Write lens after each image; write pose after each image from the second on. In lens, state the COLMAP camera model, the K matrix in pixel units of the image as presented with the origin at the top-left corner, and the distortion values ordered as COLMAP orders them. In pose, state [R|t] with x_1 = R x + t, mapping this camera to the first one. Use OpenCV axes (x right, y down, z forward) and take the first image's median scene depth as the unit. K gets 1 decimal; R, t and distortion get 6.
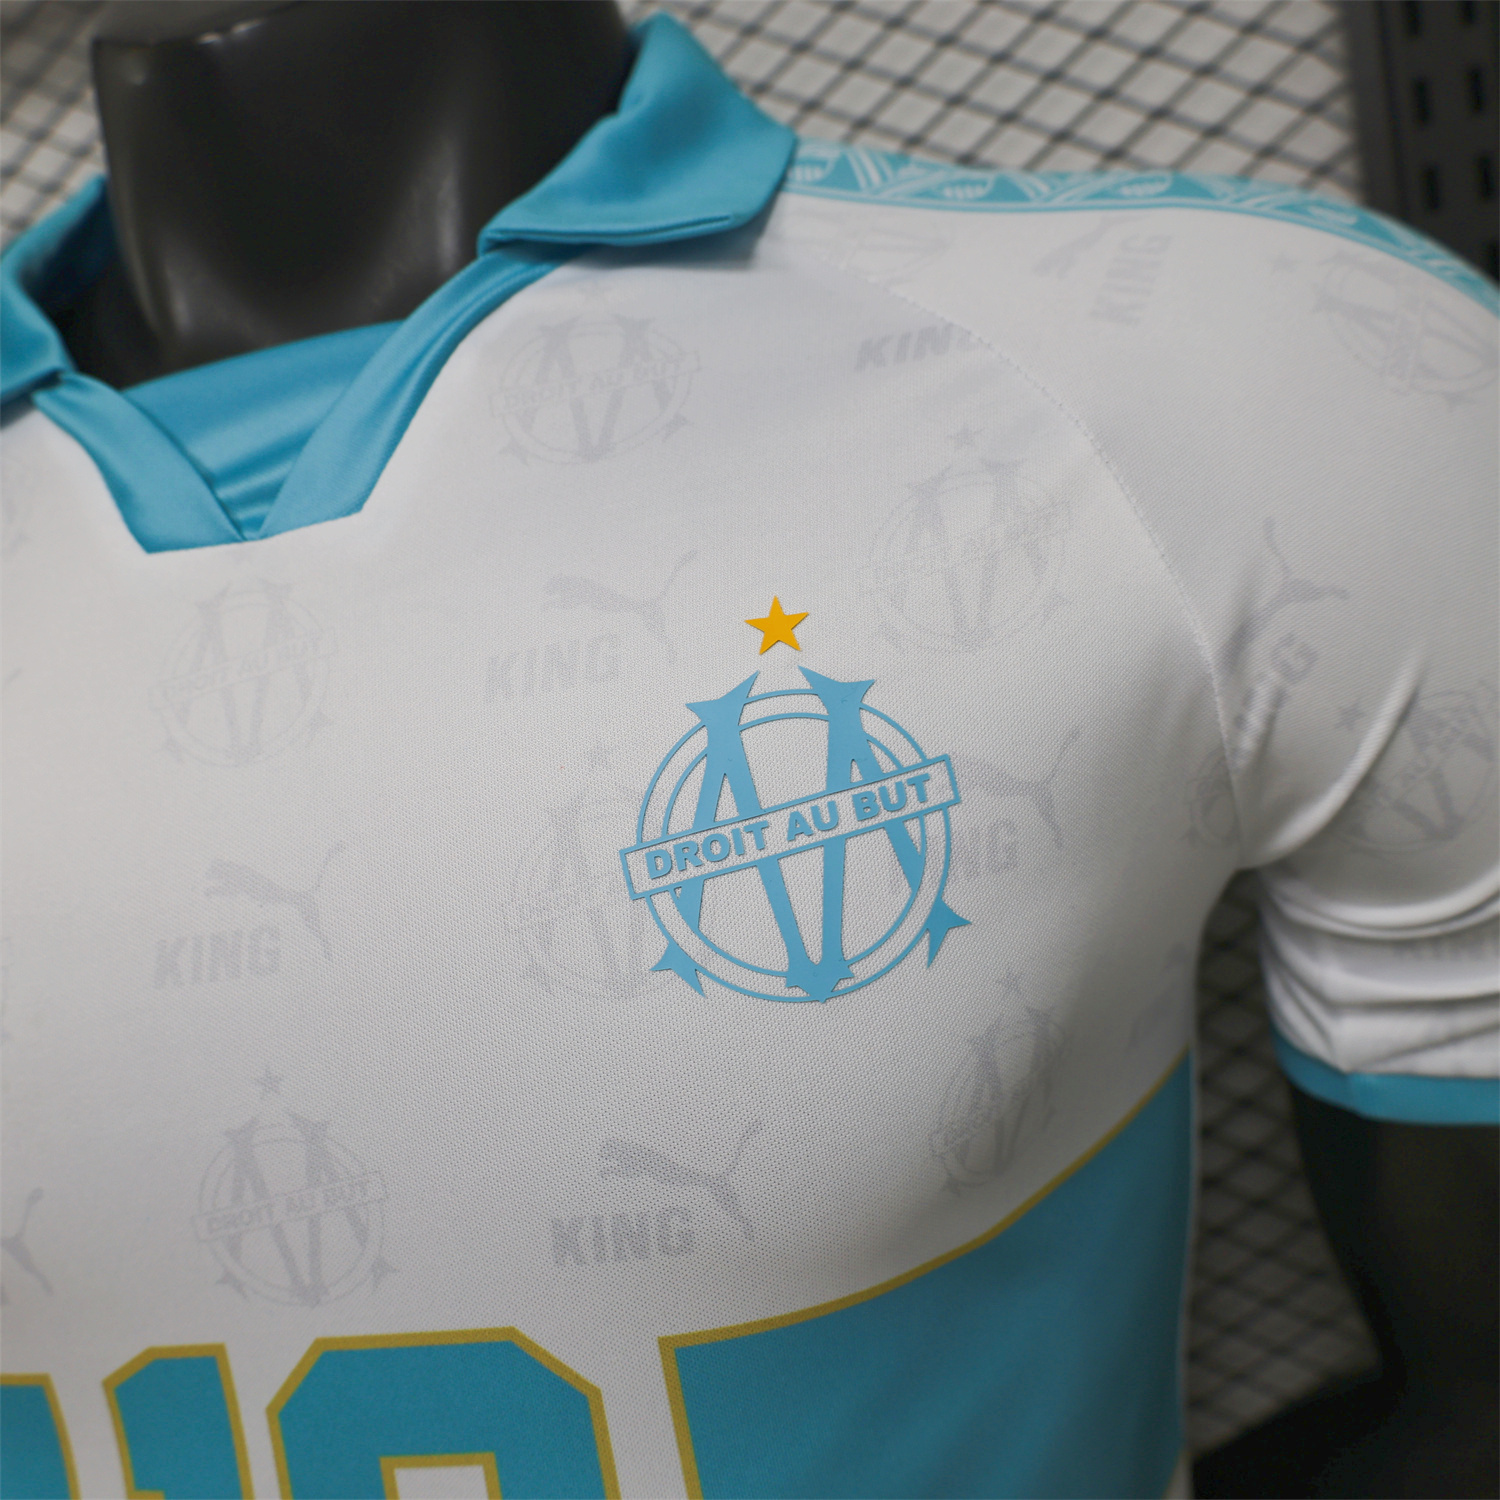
lens RADIAL K [[1609.6, 0, 721.5], [0, 1609.6, 759.2], [0, 0, 1]] dist [-0.033254, 0.000000]
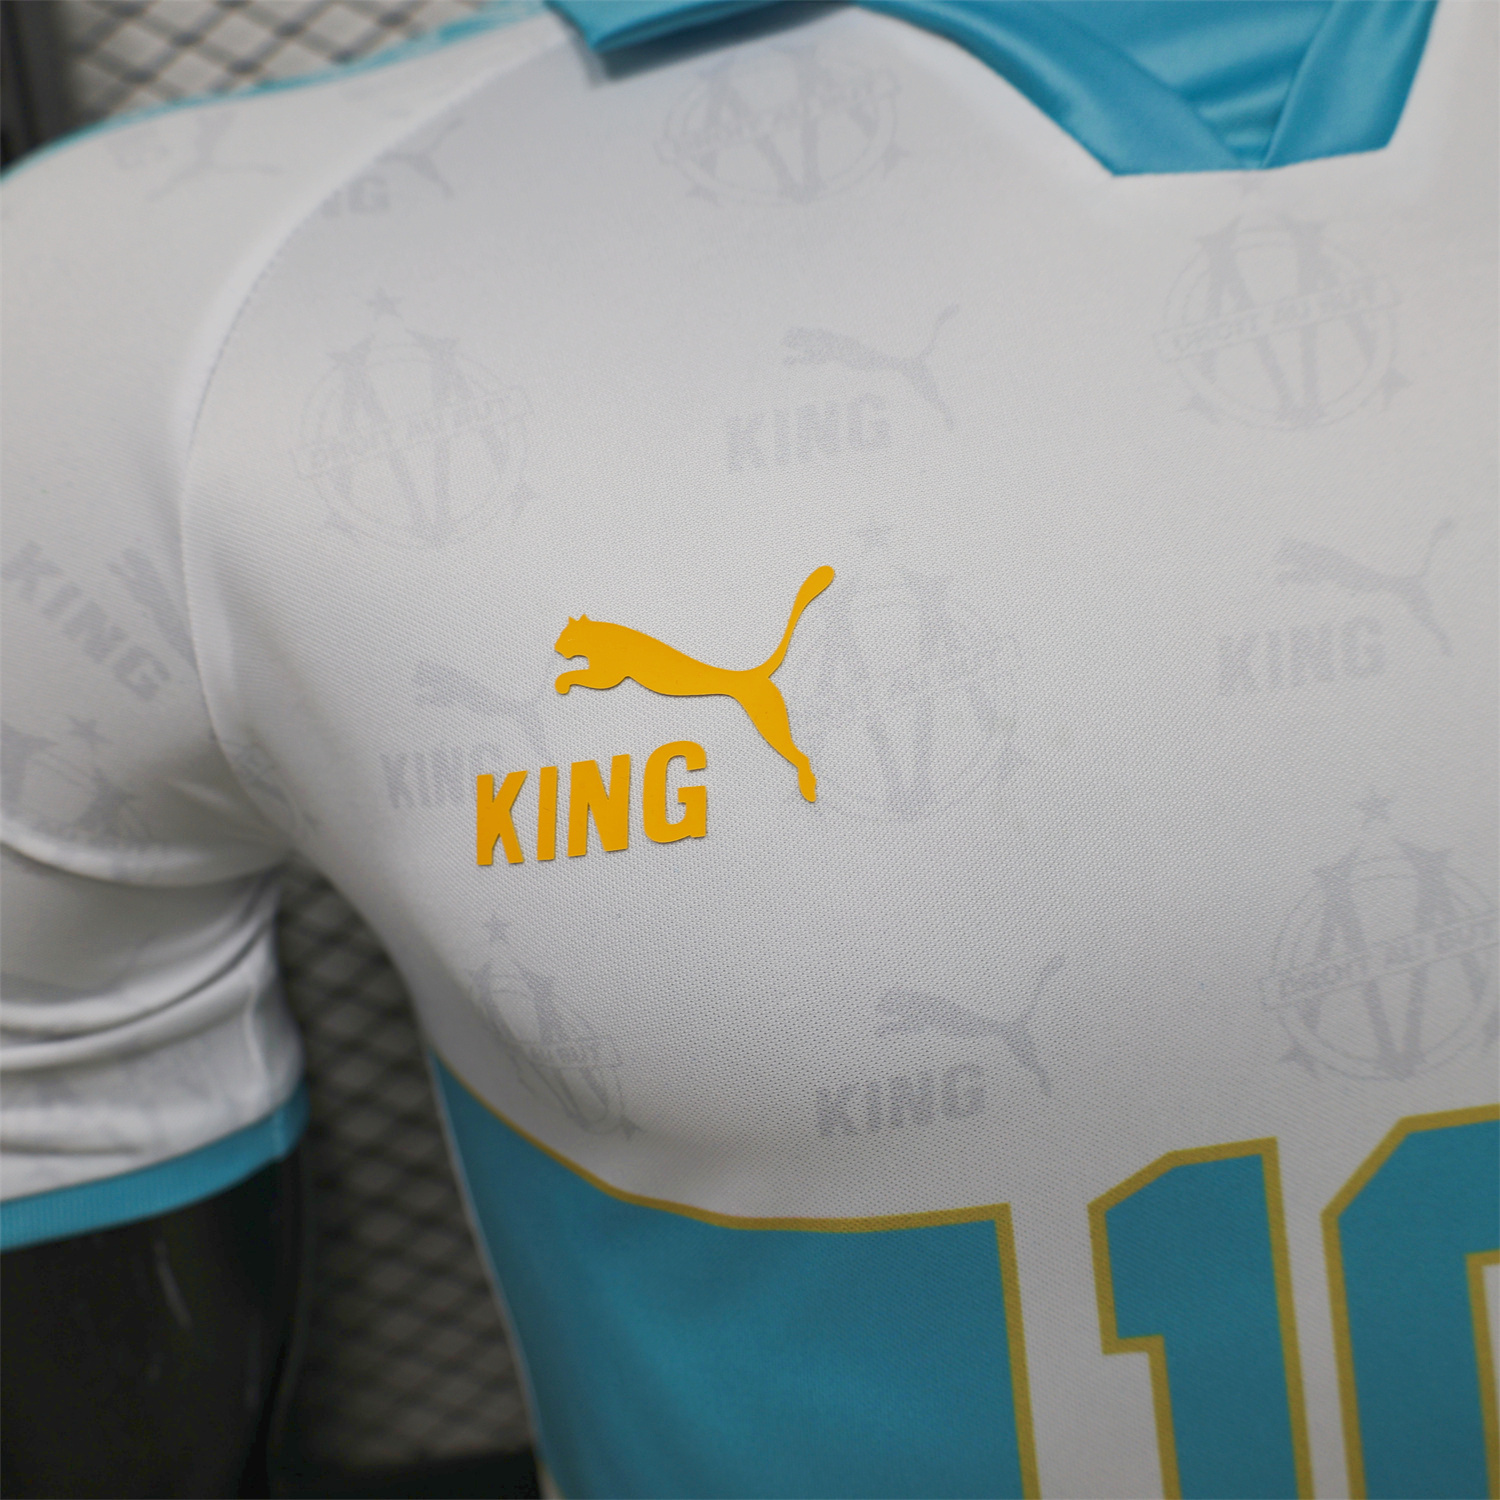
lens RADIAL K [[1609.6, 0, 723.8], [0, 1609.6, 693.5], [0, 0, 1]] dist [-0.033254, 0.000000]
pose [[0.958978, 0.019389, 0.282818, -0.837032], [-0.015938, 0.999768, -0.014501, 0.161103], [-0.283033, 0.009398, 0.959064, 0.305870]]
